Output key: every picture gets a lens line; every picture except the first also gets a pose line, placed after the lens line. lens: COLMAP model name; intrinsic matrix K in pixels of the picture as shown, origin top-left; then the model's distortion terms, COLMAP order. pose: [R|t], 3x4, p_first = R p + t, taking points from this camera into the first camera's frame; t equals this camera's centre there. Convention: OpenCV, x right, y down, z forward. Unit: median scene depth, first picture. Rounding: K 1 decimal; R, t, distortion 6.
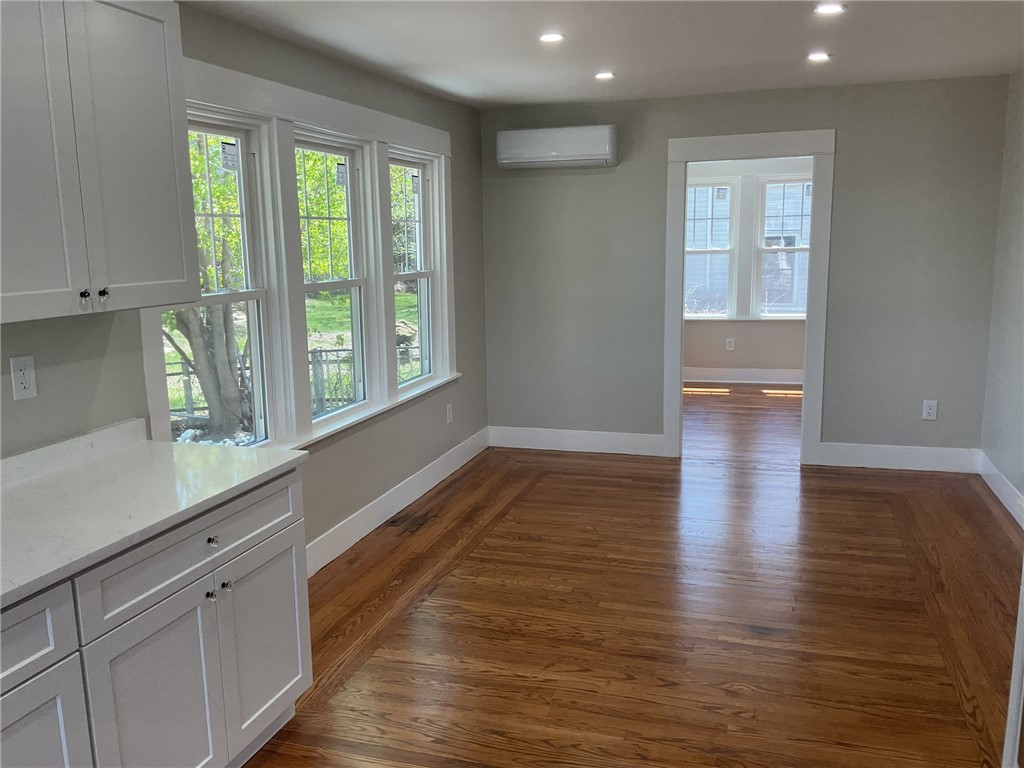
lens RADIAL K [[854.0, 0, 503.8], [0, 854.0, 381.7], [0, 0, 1]] dist [0.101854, -0.191778]
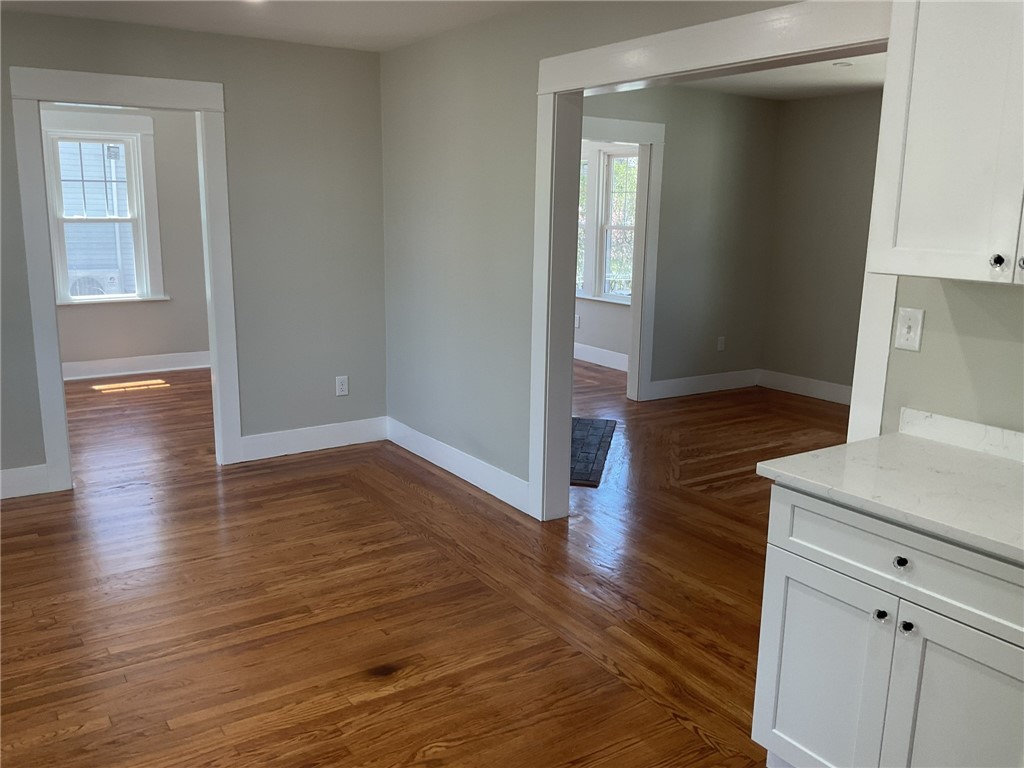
lens RADIAL K [[848.0, 0, 522.7], [0, 848.0, 385.5], [0, 0, 1]] dist [0.104691, -0.194724]
pose [[0.620392, -0.131342, 0.773216, -0.159805], [0.104465, 0.990932, 0.084506, -0.032769], [-0.777304, 0.028347, 0.628487, 0.246070]]
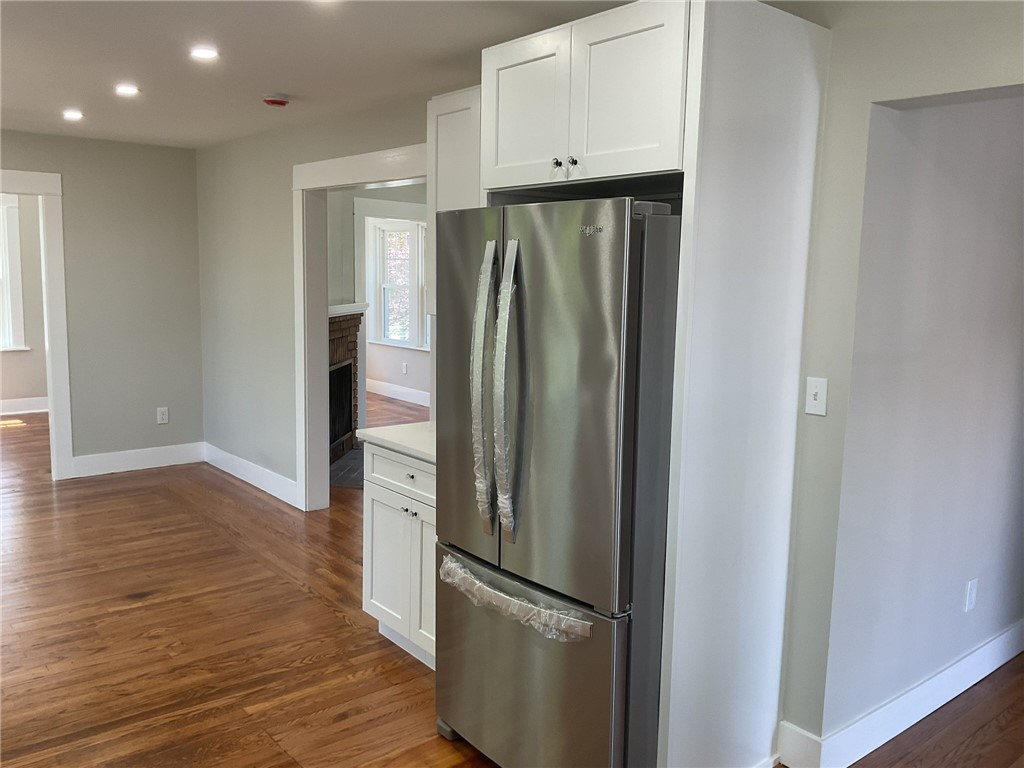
lens RADIAL K [[854.0, 0, 503.8], [0, 854.0, 381.7], [0, 0, 1]] dist [0.101854, -0.191778]
pose [[0.553257, -0.077654, 0.829383, -0.272641], [0.110949, 0.993644, 0.019023, 0.017968], [-0.825589, 0.081495, 0.558356, -0.079019]]
